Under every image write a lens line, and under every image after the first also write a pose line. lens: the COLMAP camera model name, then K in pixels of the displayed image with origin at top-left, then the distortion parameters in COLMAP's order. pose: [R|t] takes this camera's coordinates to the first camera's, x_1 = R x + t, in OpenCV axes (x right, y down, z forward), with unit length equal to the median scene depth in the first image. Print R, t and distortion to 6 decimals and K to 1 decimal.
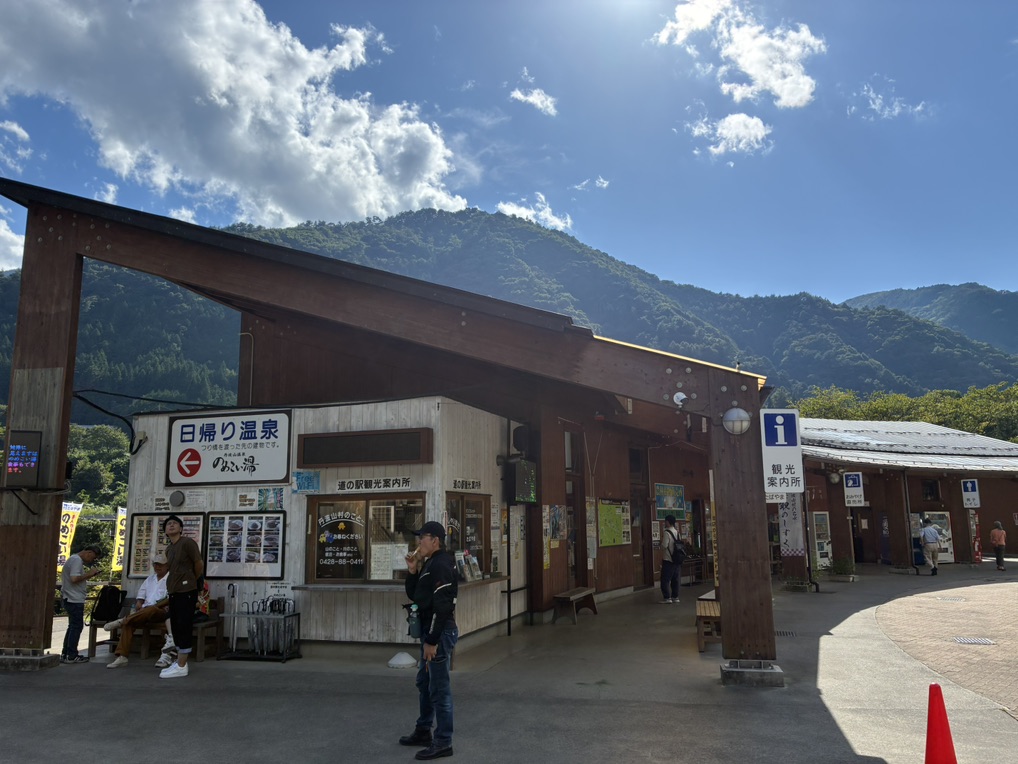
lens RADIAL K [[802.0, 0, 509.0], [0, 802.0, 382.0], [0, 0, 1]] dist [-0.006654, -0.006227]
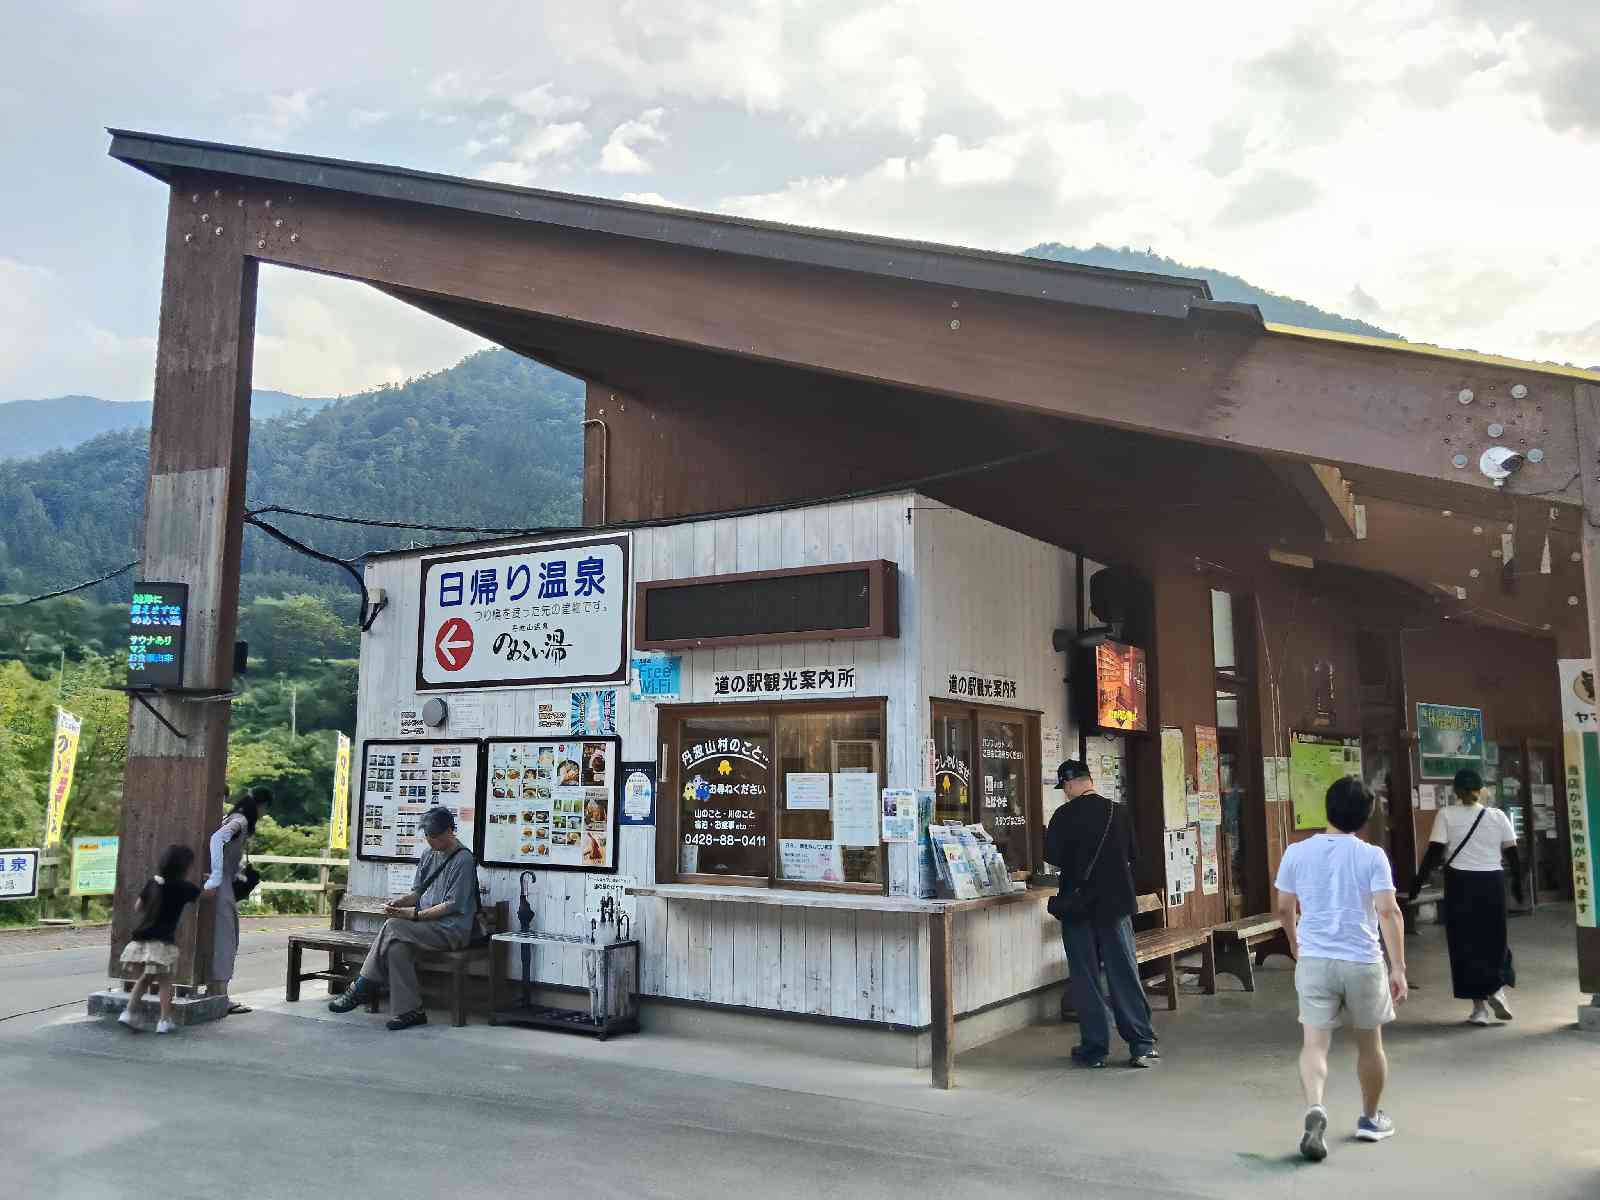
lens RADIAL K [[1243.8, 0, 800.0], [0, 1243.8, 600.0], [0, 0, 1]] dist [0.133944, -0.348779]
pose [[0.964368, -0.015994, -0.264080, 0.039406], [0.022572, 0.999506, 0.021891, 0.059852], [0.263599, -0.027072, 0.964252, 0.270889]]
